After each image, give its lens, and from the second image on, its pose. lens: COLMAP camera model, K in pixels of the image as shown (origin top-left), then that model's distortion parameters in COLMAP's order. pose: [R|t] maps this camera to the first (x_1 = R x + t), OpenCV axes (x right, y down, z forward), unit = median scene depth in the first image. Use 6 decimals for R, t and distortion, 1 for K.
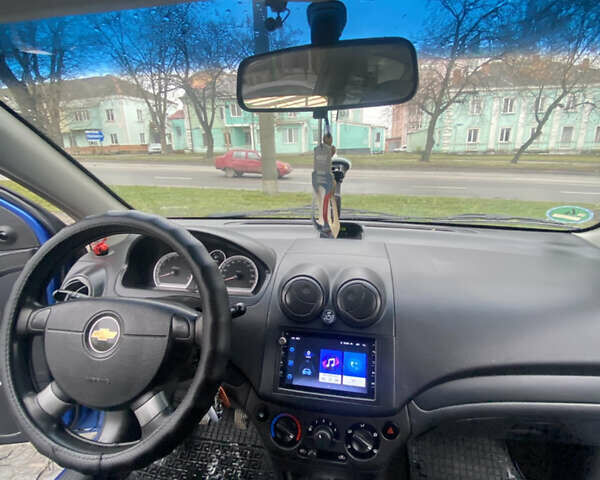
lens RADIAL K [[617.4, 0, 300.0], [0, 617.4, 240.0], [0, 0, 1]] dist [0.012596, -0.016330]
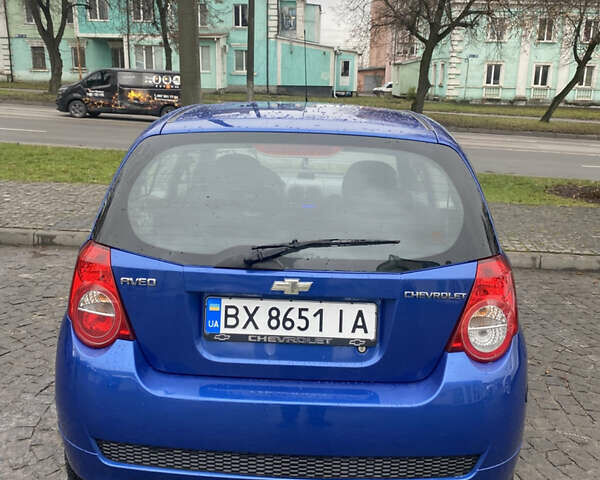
lens RADIAL K [[617.4, 0, 300.0], [0, 617.4, 240.0], [0, 0, 1]] dist [0.012596, -0.016330]
pose [[0.996447, 0.014090, 0.083033, 0.033747], [-0.018584, 0.998389, 0.053601, -0.030615], [-0.082144, -0.054954, 0.995104, 0.382308]]
